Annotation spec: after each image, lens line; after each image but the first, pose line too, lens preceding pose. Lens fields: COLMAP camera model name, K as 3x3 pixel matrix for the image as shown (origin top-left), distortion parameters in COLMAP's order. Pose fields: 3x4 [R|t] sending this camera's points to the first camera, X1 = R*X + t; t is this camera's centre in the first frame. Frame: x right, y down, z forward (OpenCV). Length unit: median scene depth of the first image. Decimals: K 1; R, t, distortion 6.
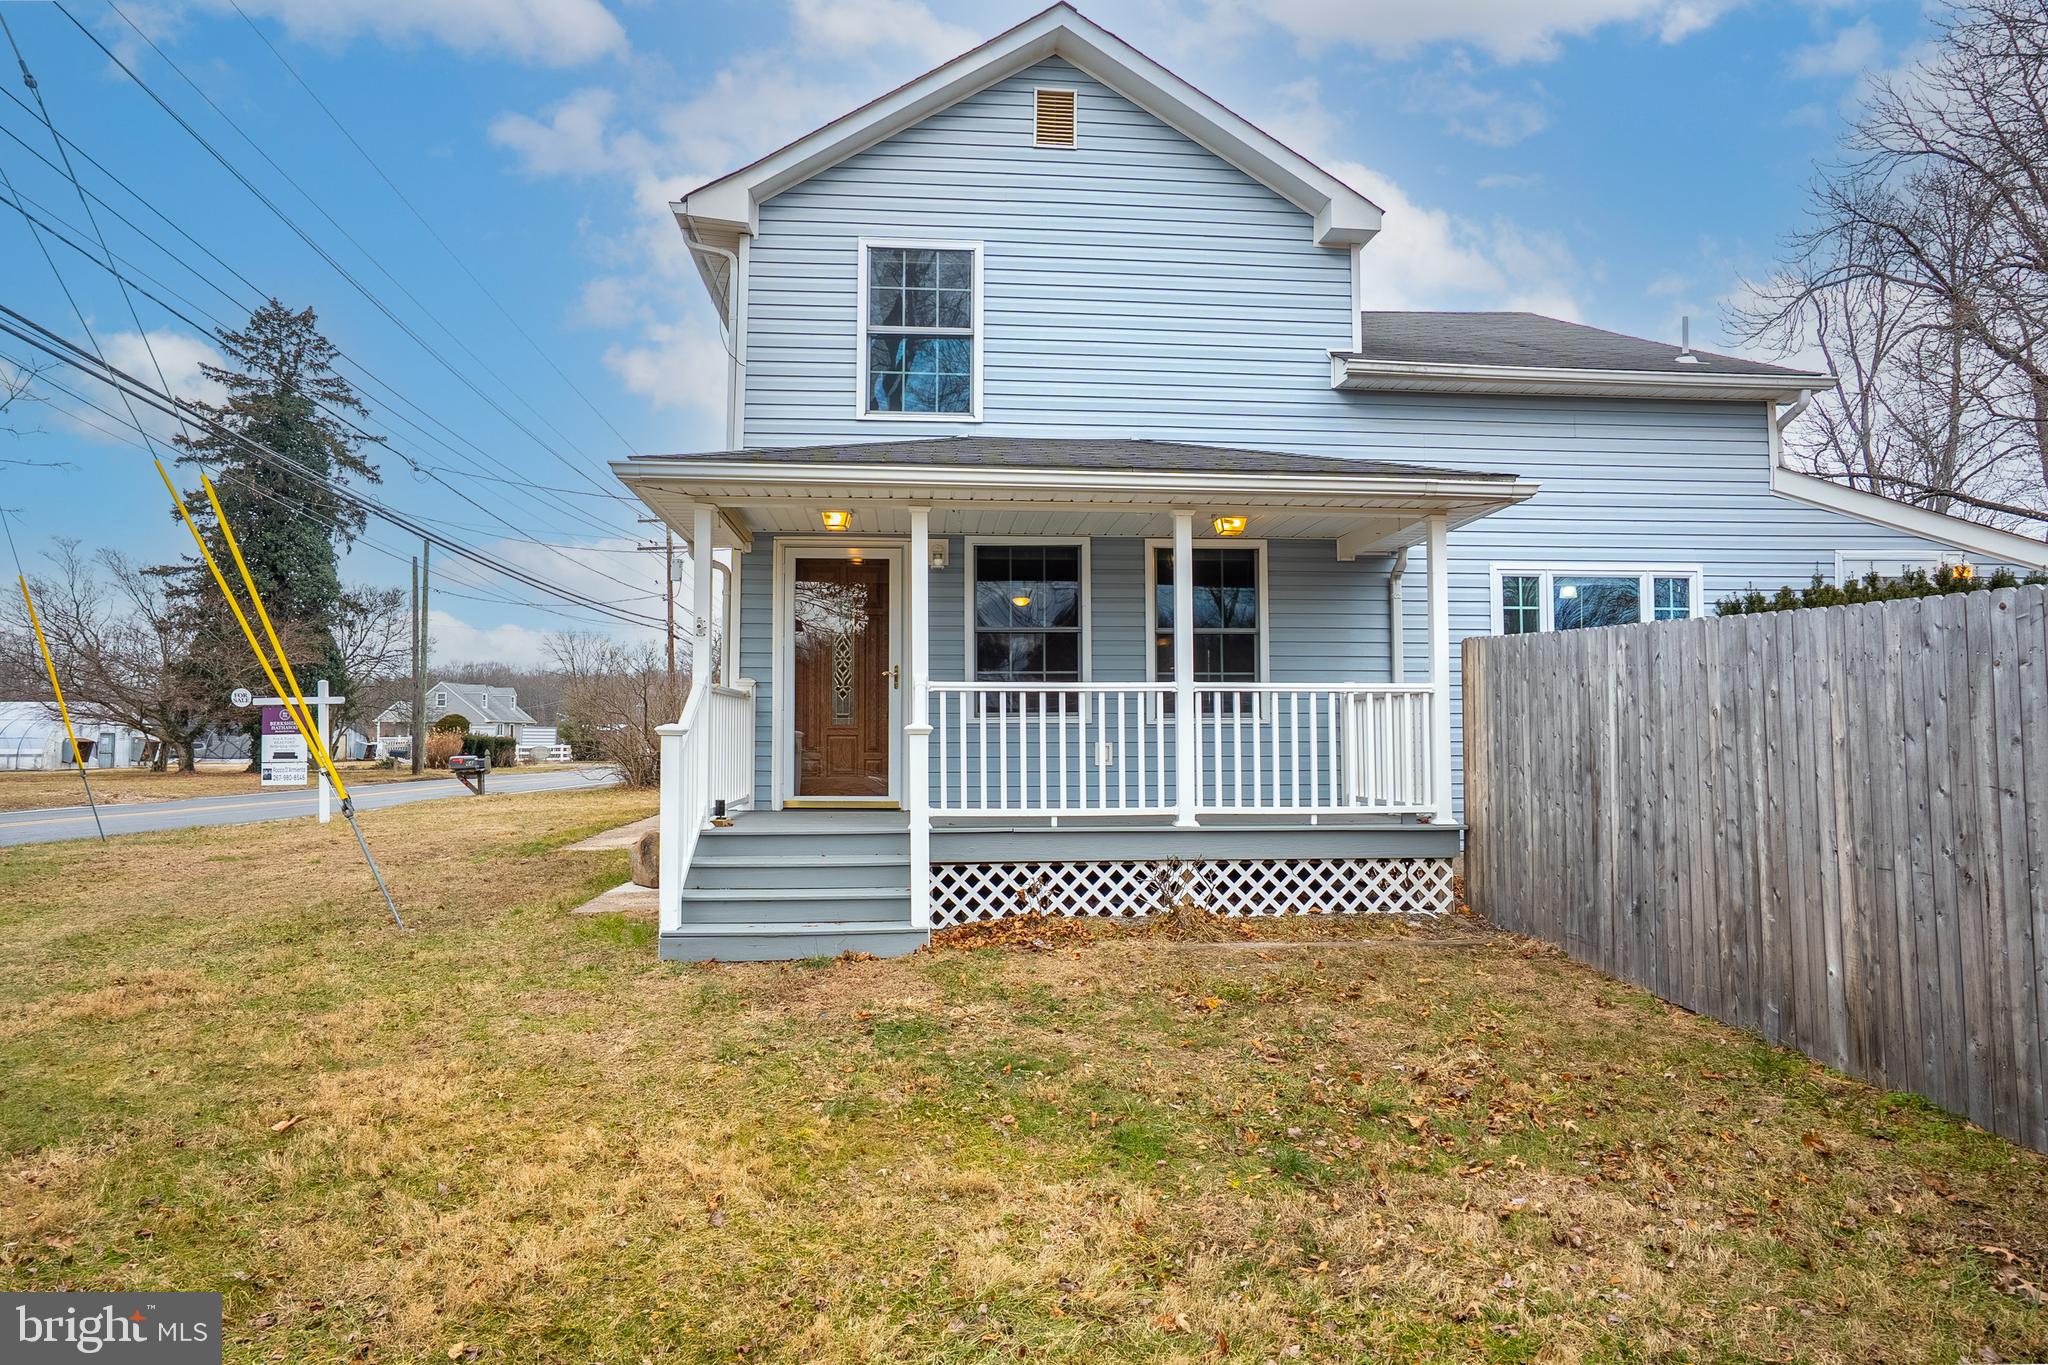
lens RADIAL K [[1222.9, 0, 1028.1], [0, 1222.9, 683.9], [0, 0, 1]] dist [-0.008925, 0.001273]
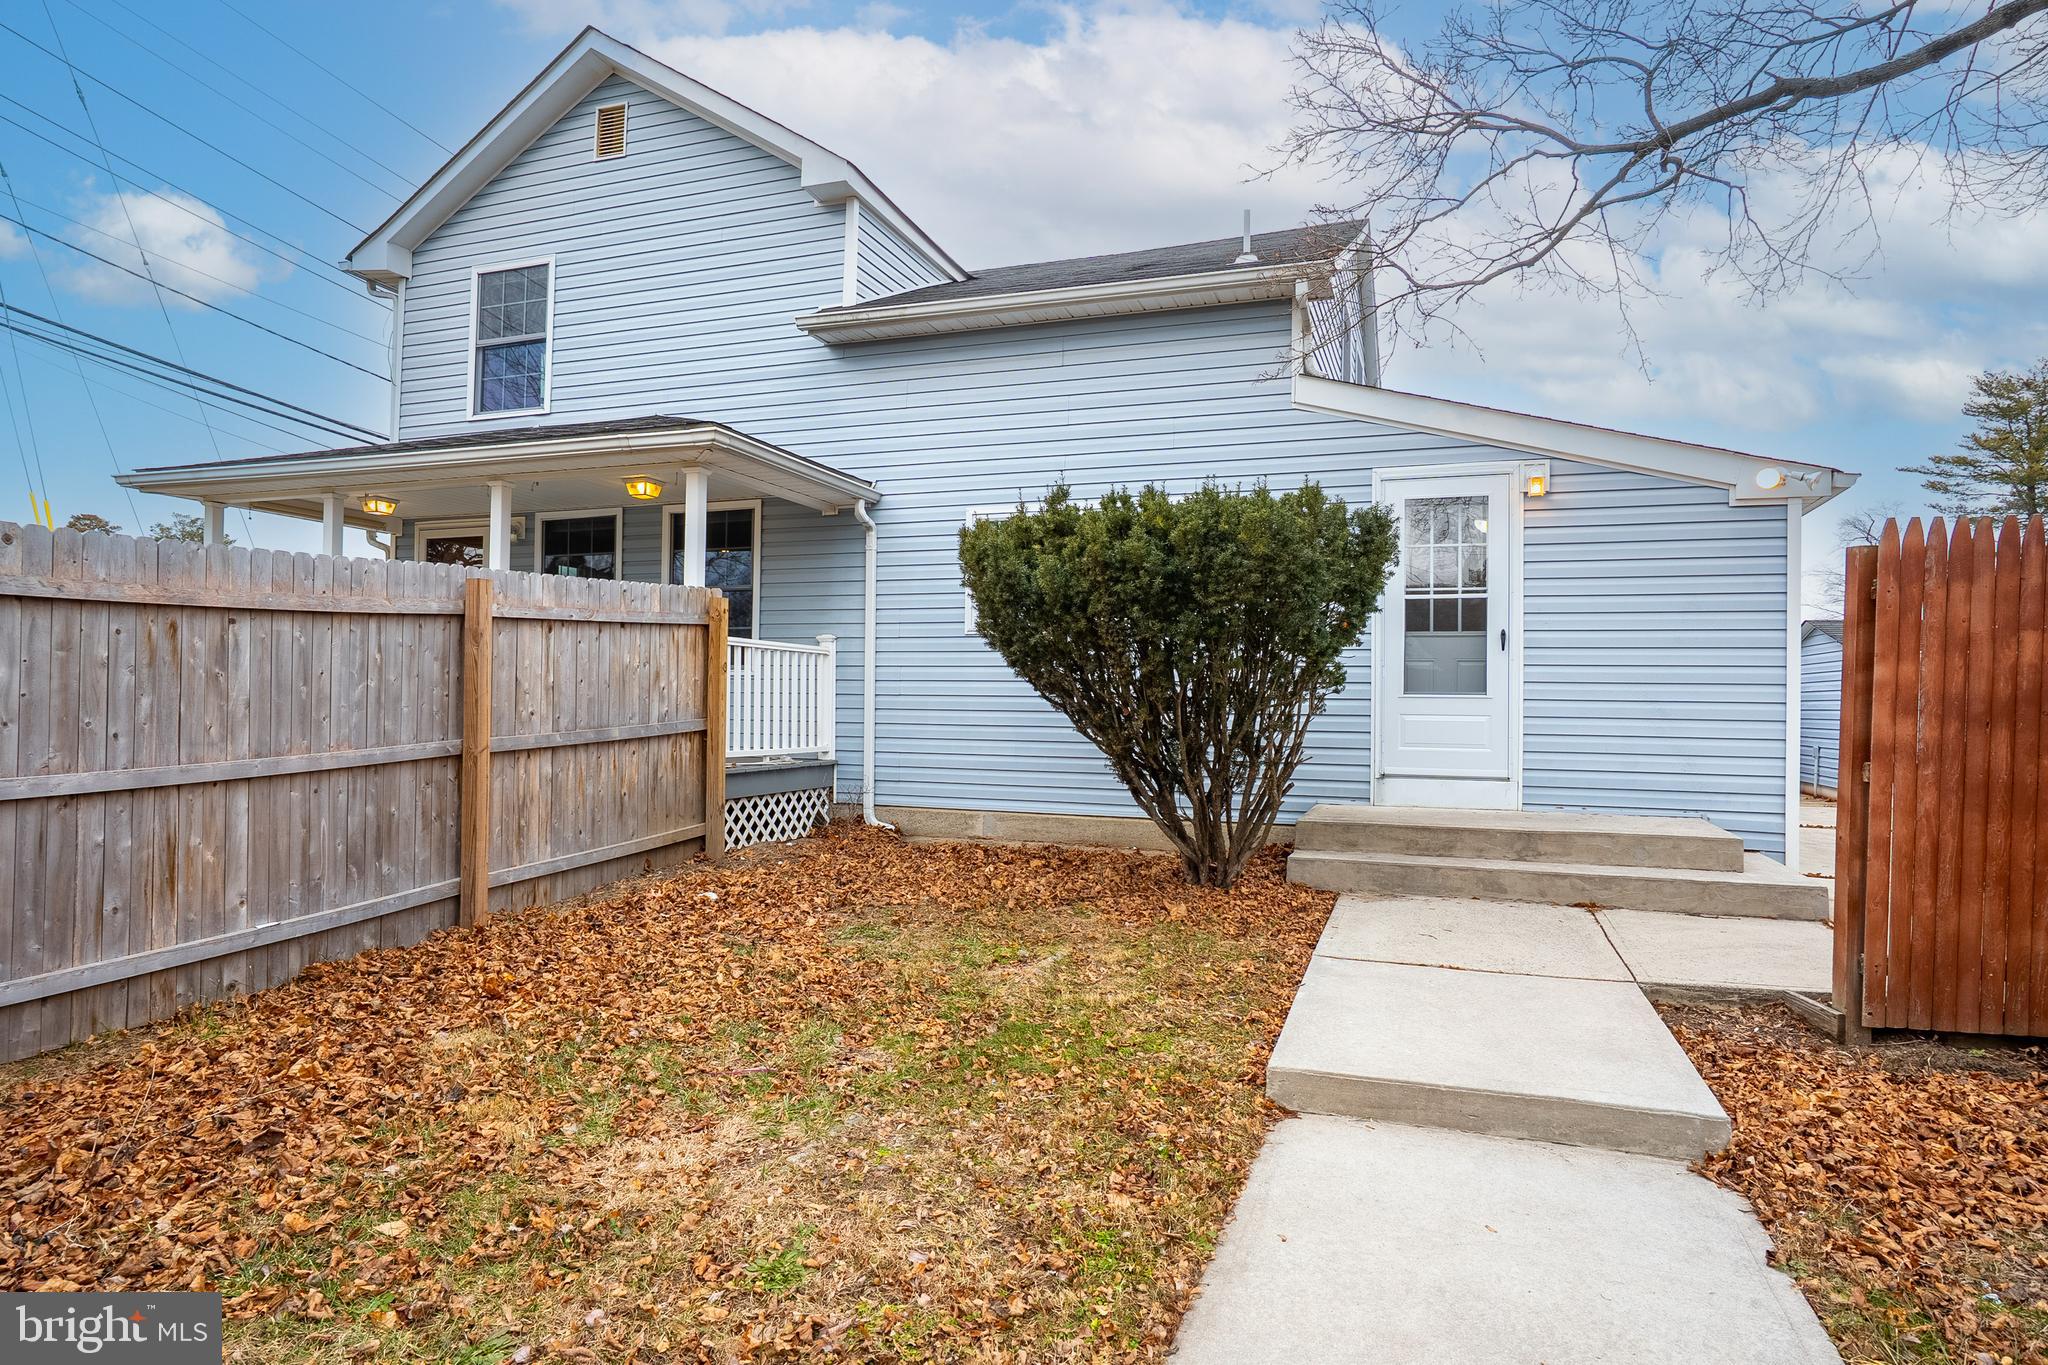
lens RADIAL K [[1072.2, 0, 1026.0], [0, 1072.2, 672.3], [0, 0, 1]] dist [-0.025822, 0.000248]
pose [[0.913655, 0.005800, -0.406450, 0.798960], [0.012602, 0.999013, 0.042583, -0.006990], [0.406296, -0.044029, 0.912680, 0.259718]]
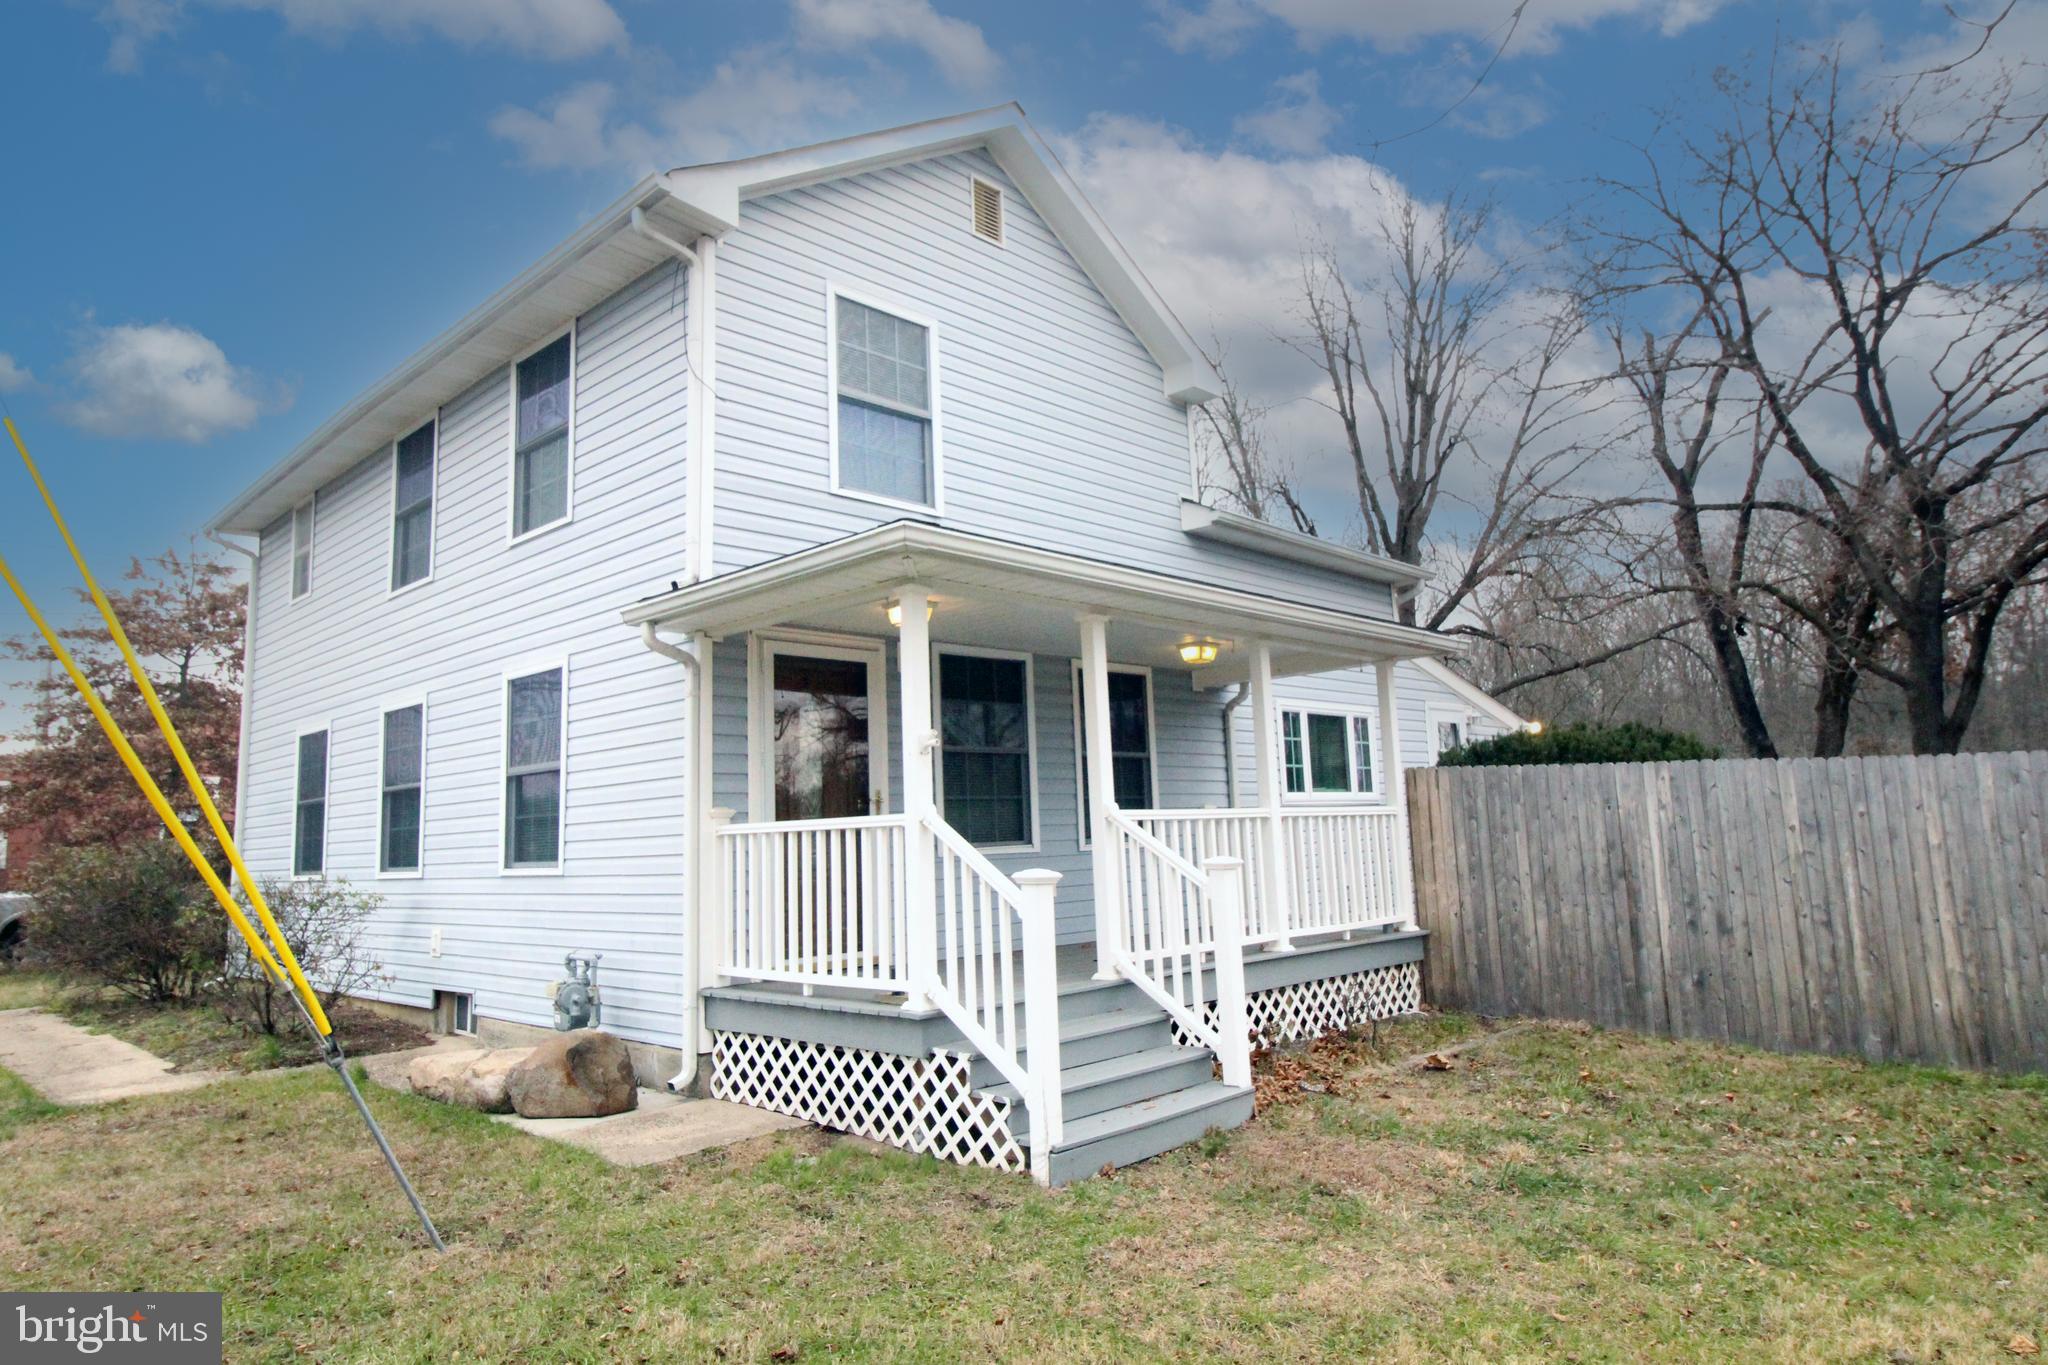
lens RADIAL K [[1274.1, 0, 1021.3], [0, 1274.1, 683.9], [0, 0, 1]] dist [0.005546, -0.005666]
pose [[0.752957, 0.054043, 0.655847, -0.611620], [0.007924, 0.995805, -0.091154, -0.008000], [-0.658022, 0.073832, 0.749370, 0.279815]]
